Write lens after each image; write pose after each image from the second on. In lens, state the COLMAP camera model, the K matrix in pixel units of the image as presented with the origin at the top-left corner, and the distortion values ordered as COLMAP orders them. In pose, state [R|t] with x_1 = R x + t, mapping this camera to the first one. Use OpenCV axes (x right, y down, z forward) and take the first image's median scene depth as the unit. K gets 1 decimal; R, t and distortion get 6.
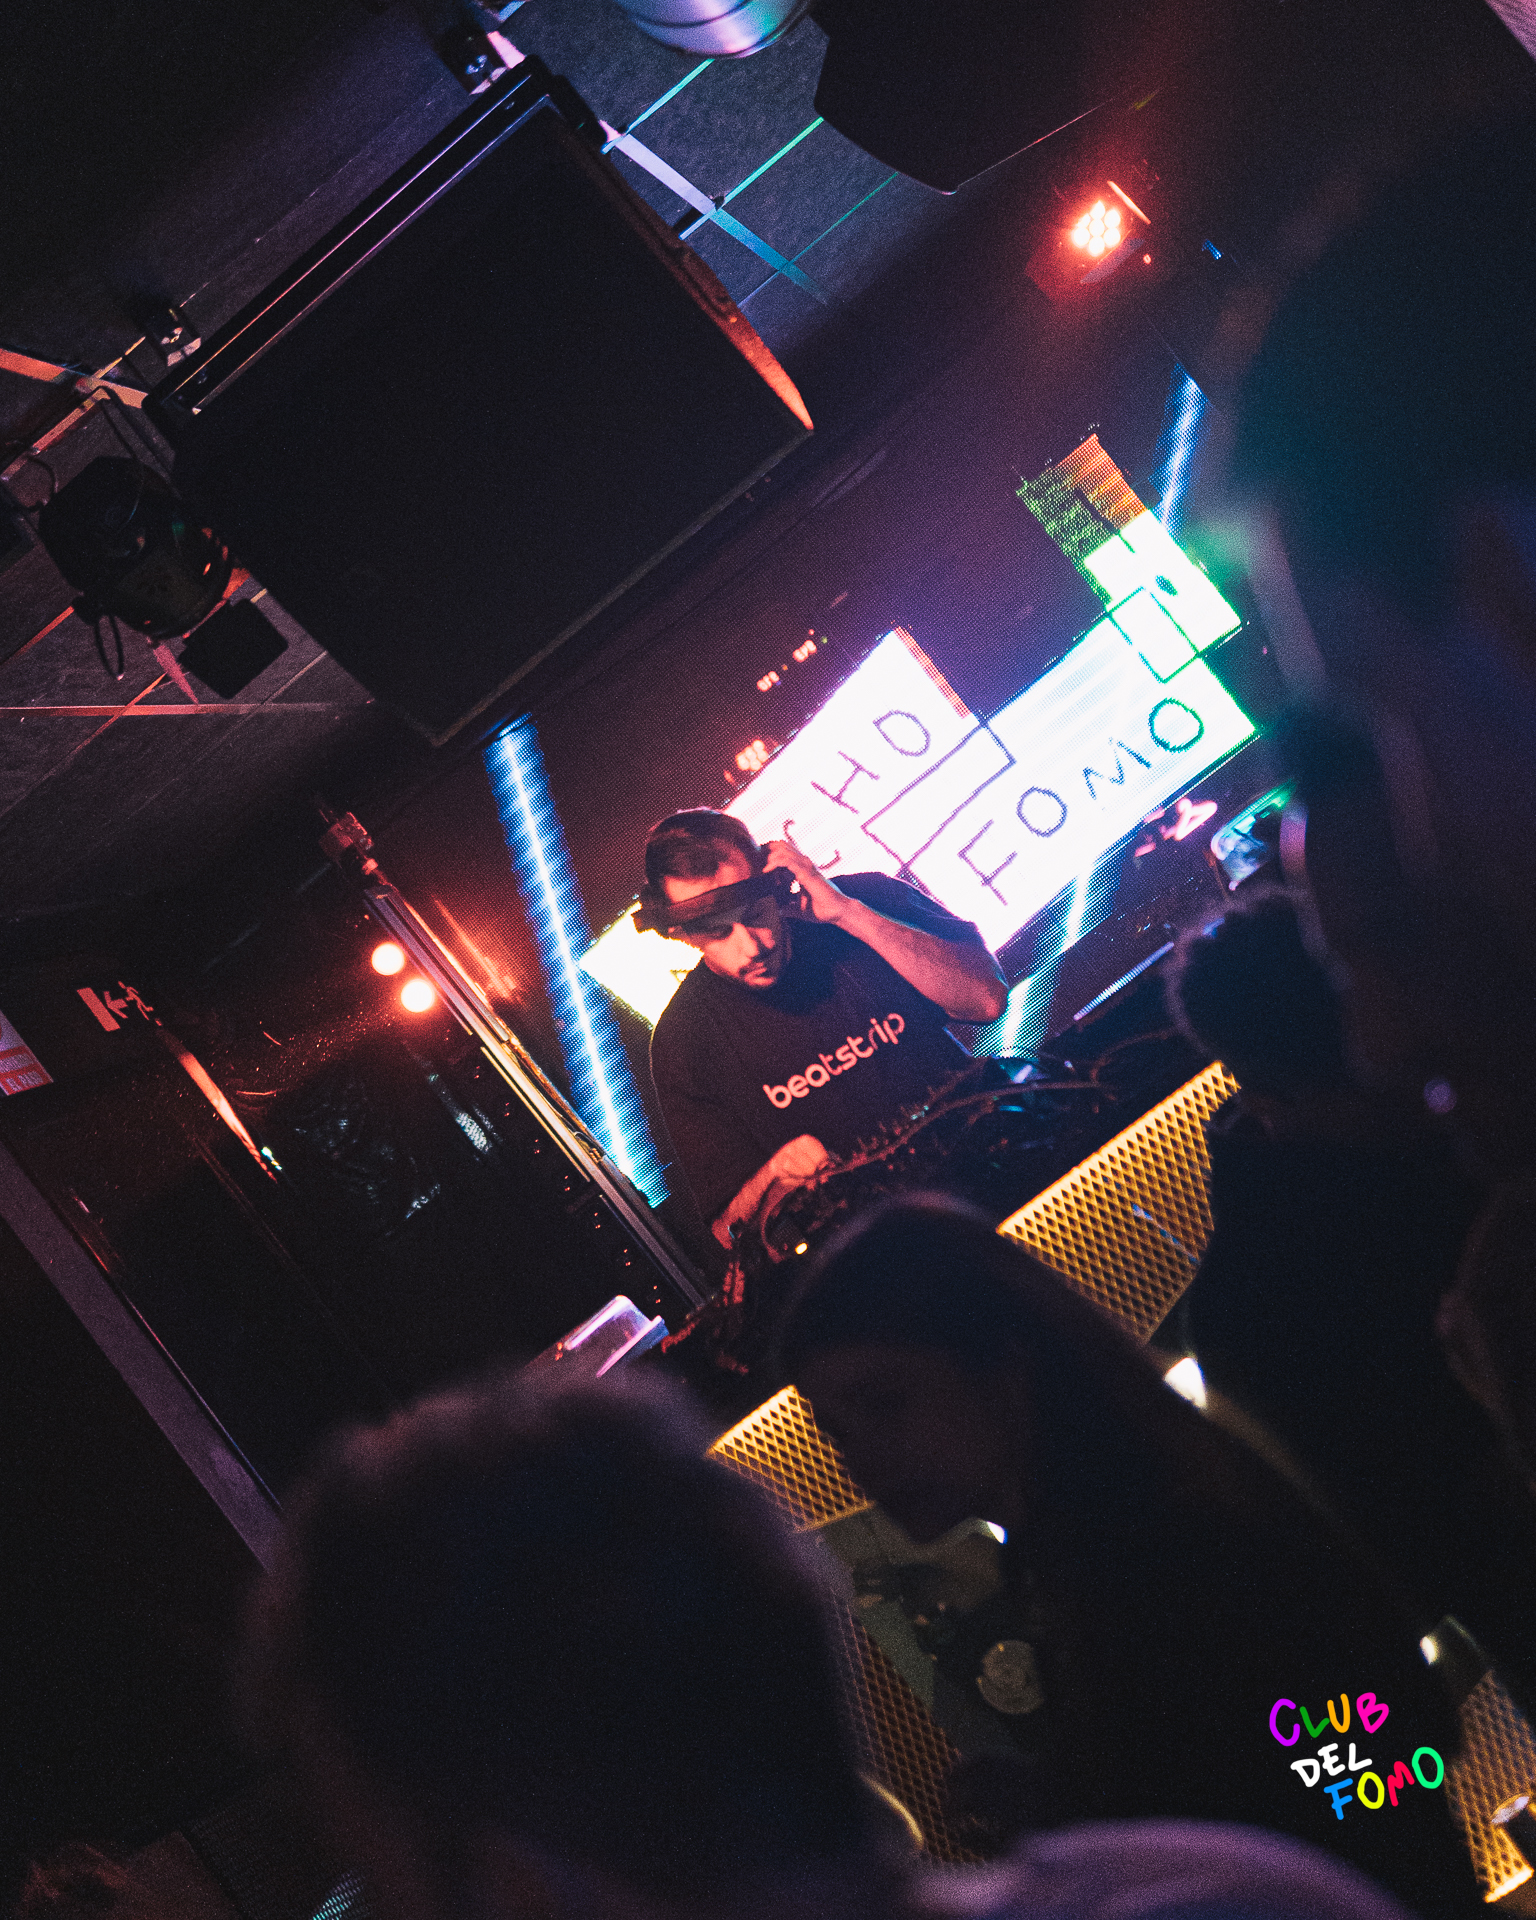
lens RADIAL K [[2944.2, 0, 803.4], [0, 2944.2, 952.1], [0, 0, 1]] dist [-0.003784, 0.039805]
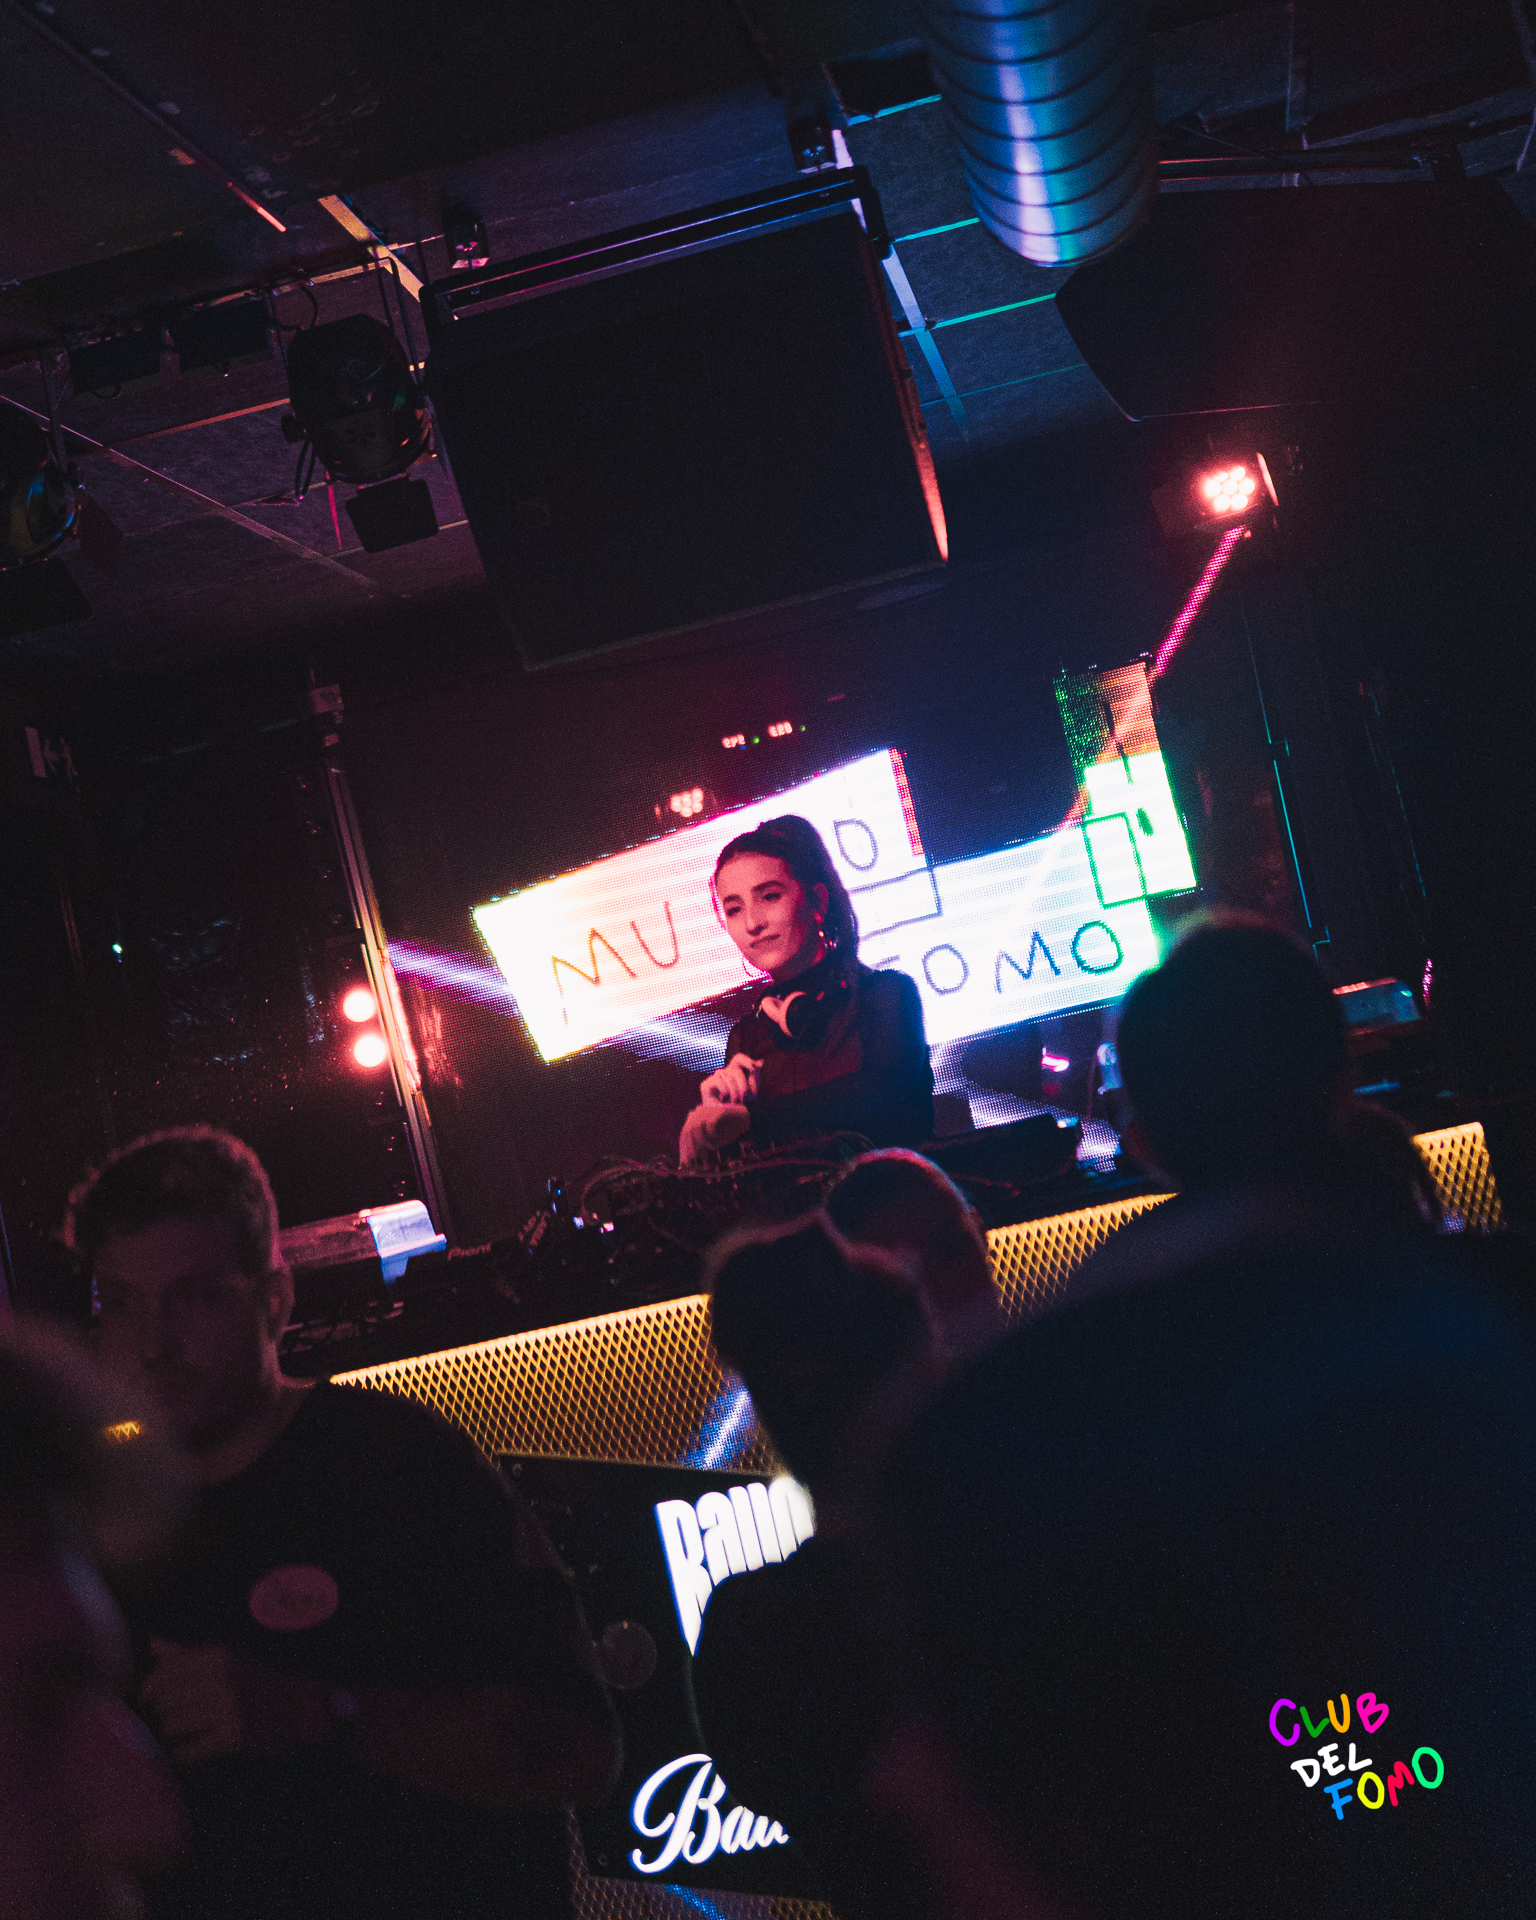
lens RADIAL K [[3233.7, 0, 725.5], [0, 3233.7, 916.8], [0, 0, 1]] dist [-0.020677, 0.165364]
pose [[0.904669, 0.425397, 0.024713, -0.034711], [-0.423952, 0.904399, -0.048242, 0.032473], [-0.042872, 0.033166, 0.998530, -0.182852]]
